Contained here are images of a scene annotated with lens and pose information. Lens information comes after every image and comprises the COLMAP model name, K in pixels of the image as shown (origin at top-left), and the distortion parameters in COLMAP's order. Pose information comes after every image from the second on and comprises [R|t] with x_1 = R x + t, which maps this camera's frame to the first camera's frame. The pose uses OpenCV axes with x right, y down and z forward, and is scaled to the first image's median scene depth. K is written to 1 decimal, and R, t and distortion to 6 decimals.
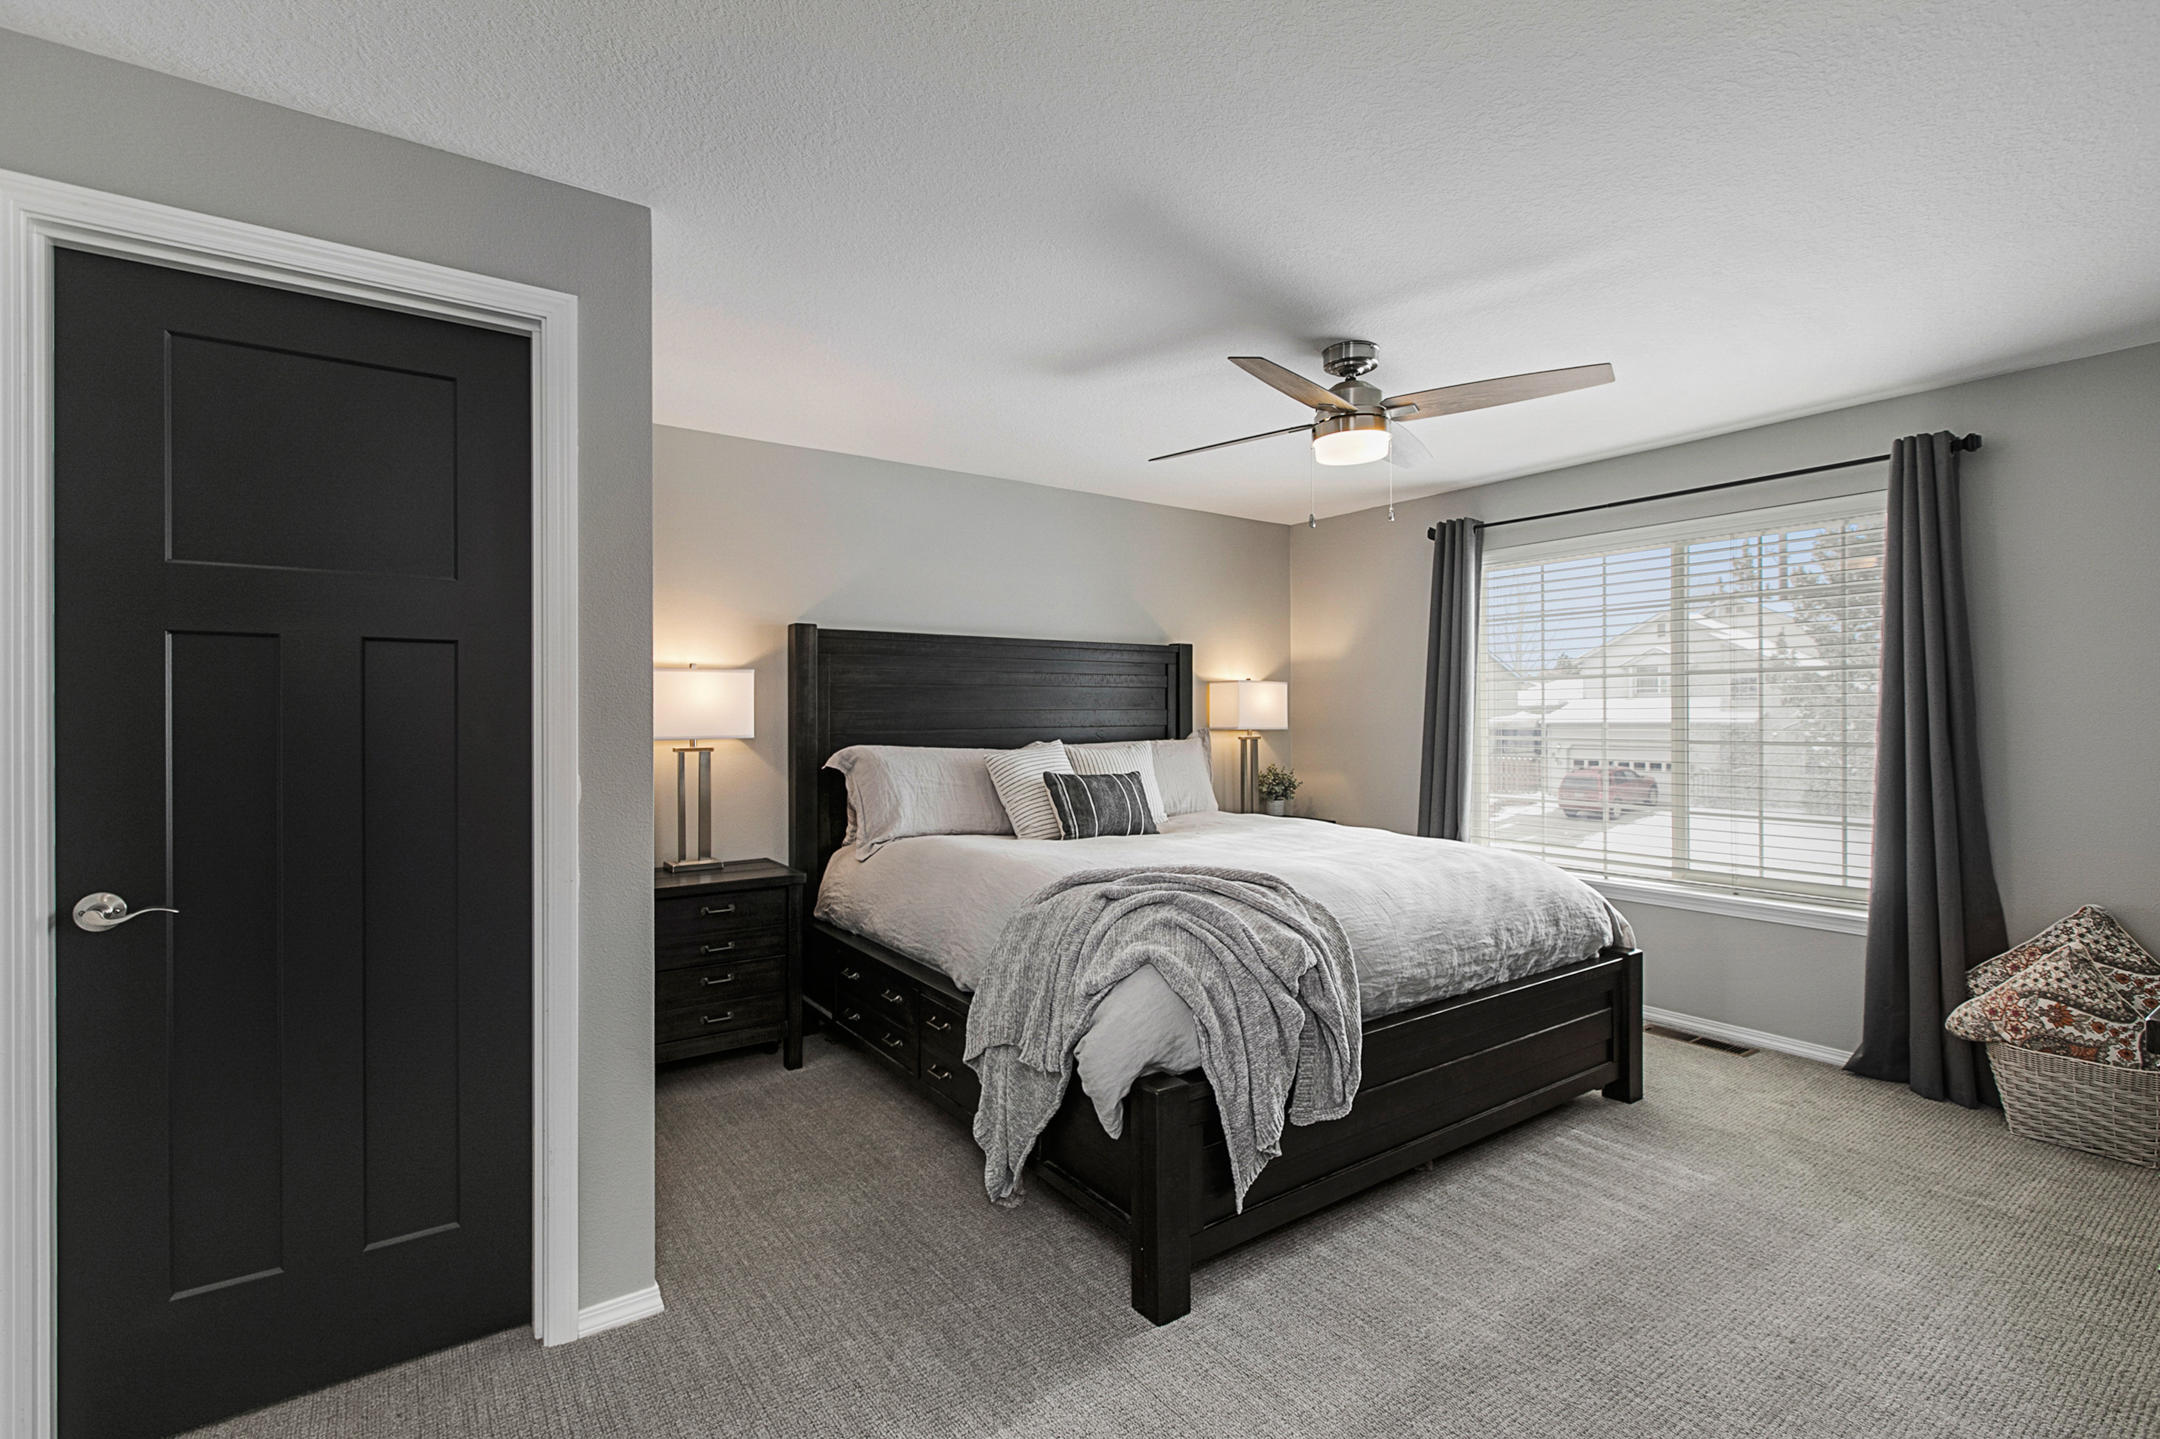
lens RADIAL K [[982.7, 0, 1071.4], [0, 982.7, 718.4], [0, 0, 1]] dist [0.011537, -0.002379]
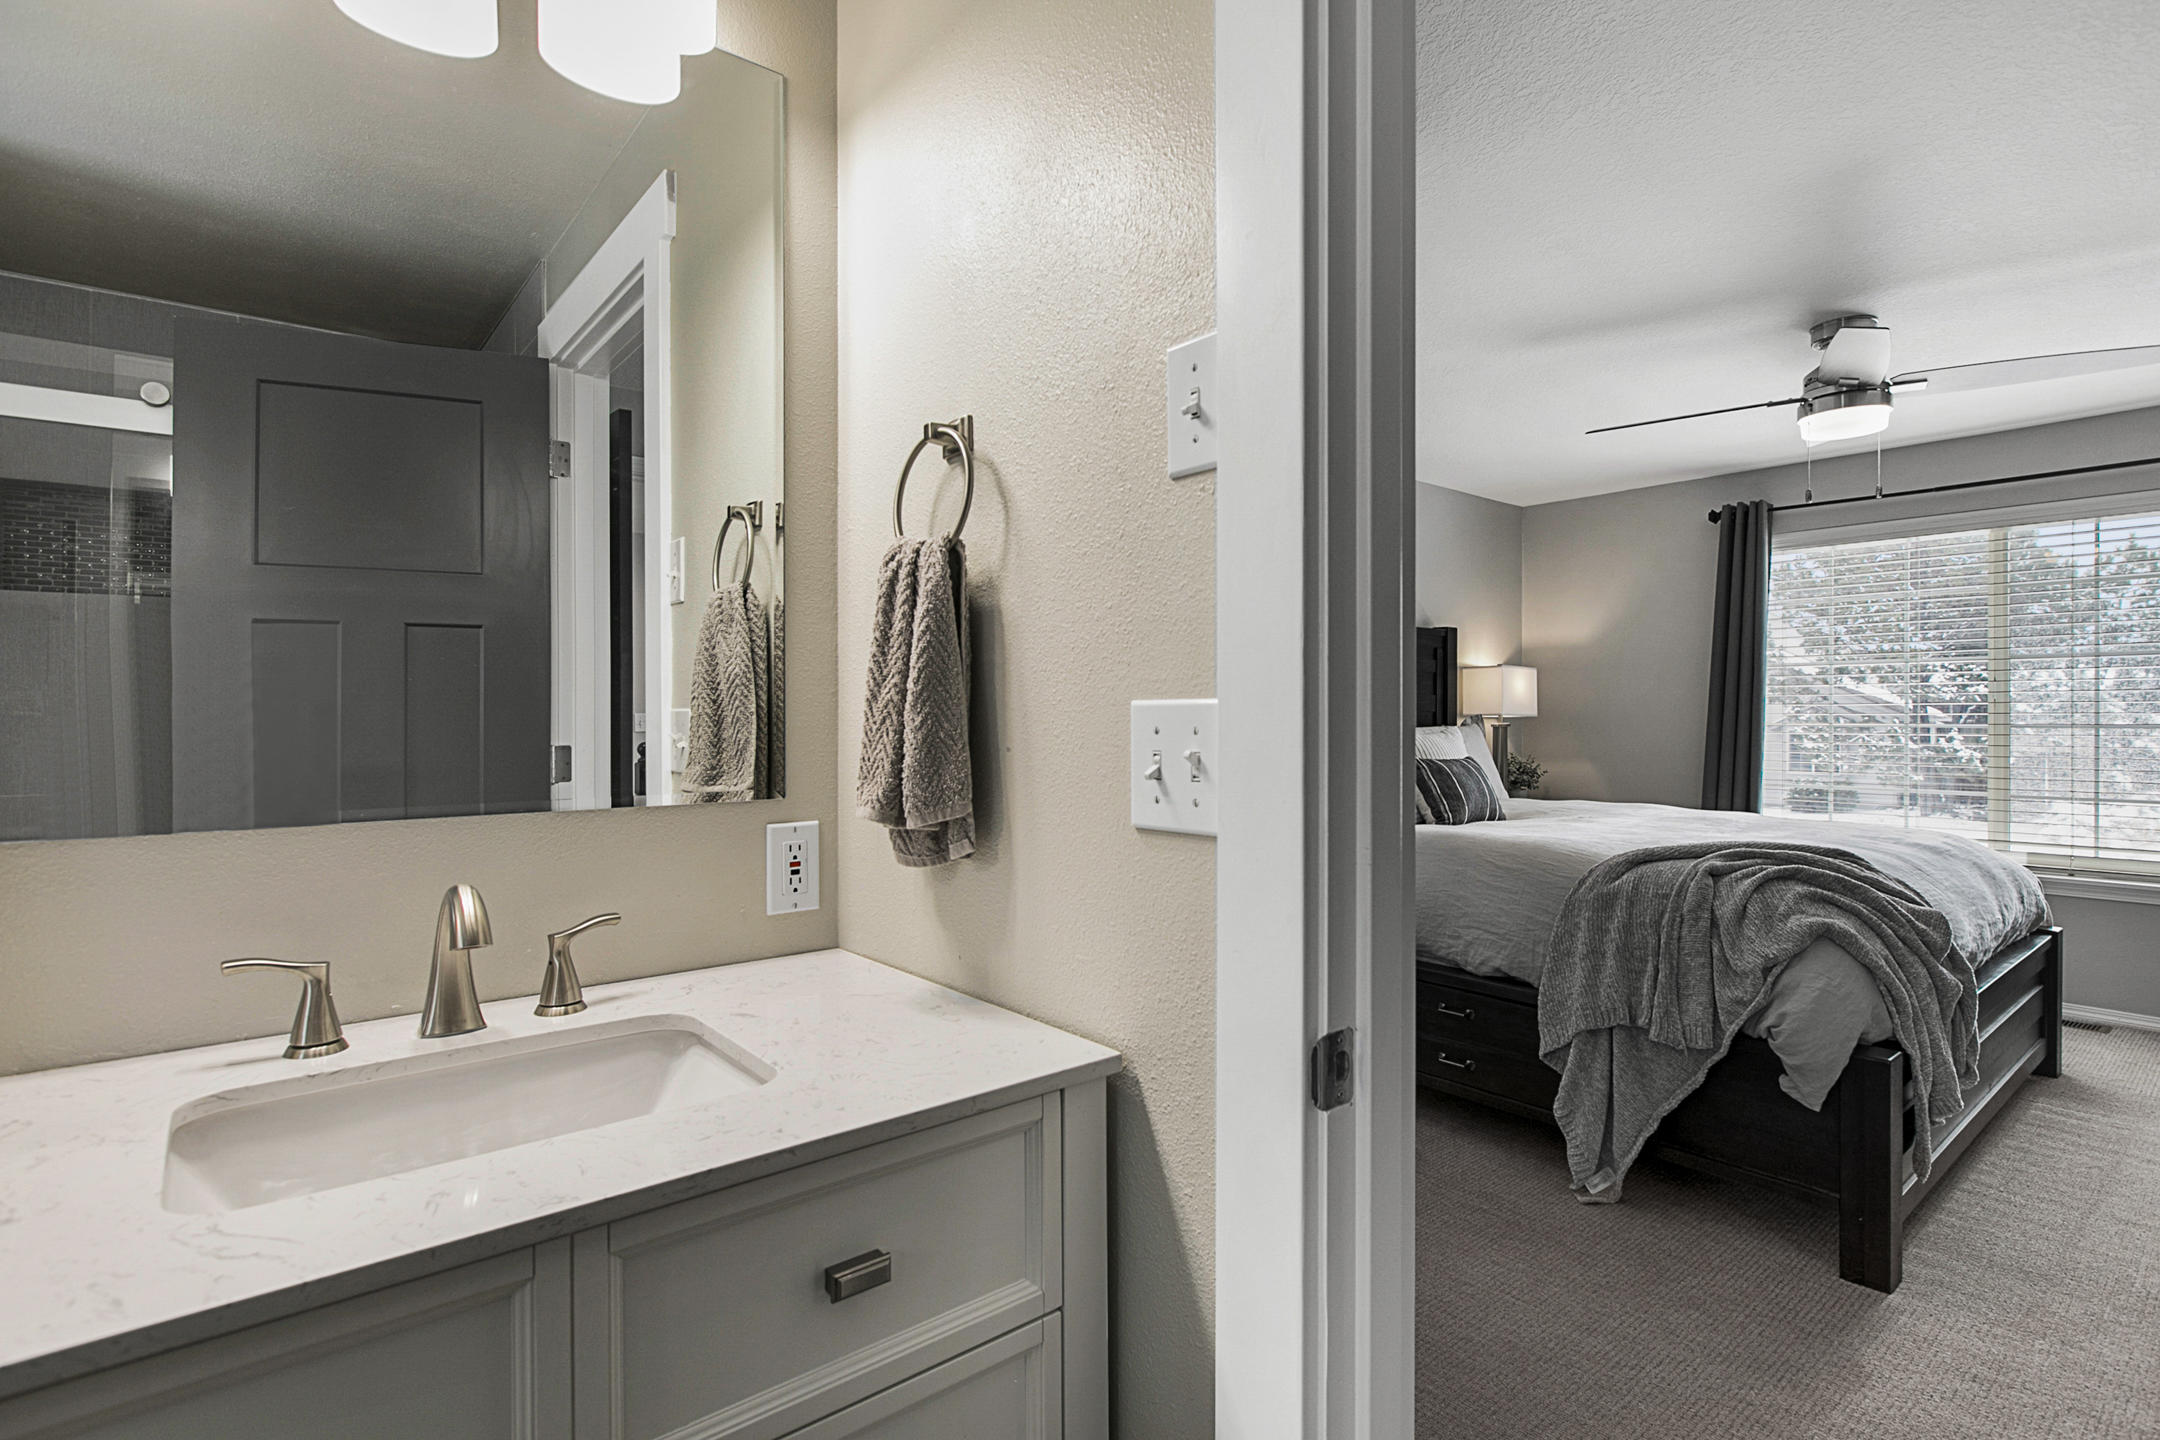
lens RADIAL K [[1044.6, 0, 1073.4], [0, 1044.6, 719.0], [0, 0, 1]] dist [0.001221, 0.000790]
pose [[0.997410, -0.000423, 0.071919, -0.427635], [0.000314, 0.999999, 0.001523, 0.016075], [-0.071920, -0.001497, 0.997409, 0.001535]]
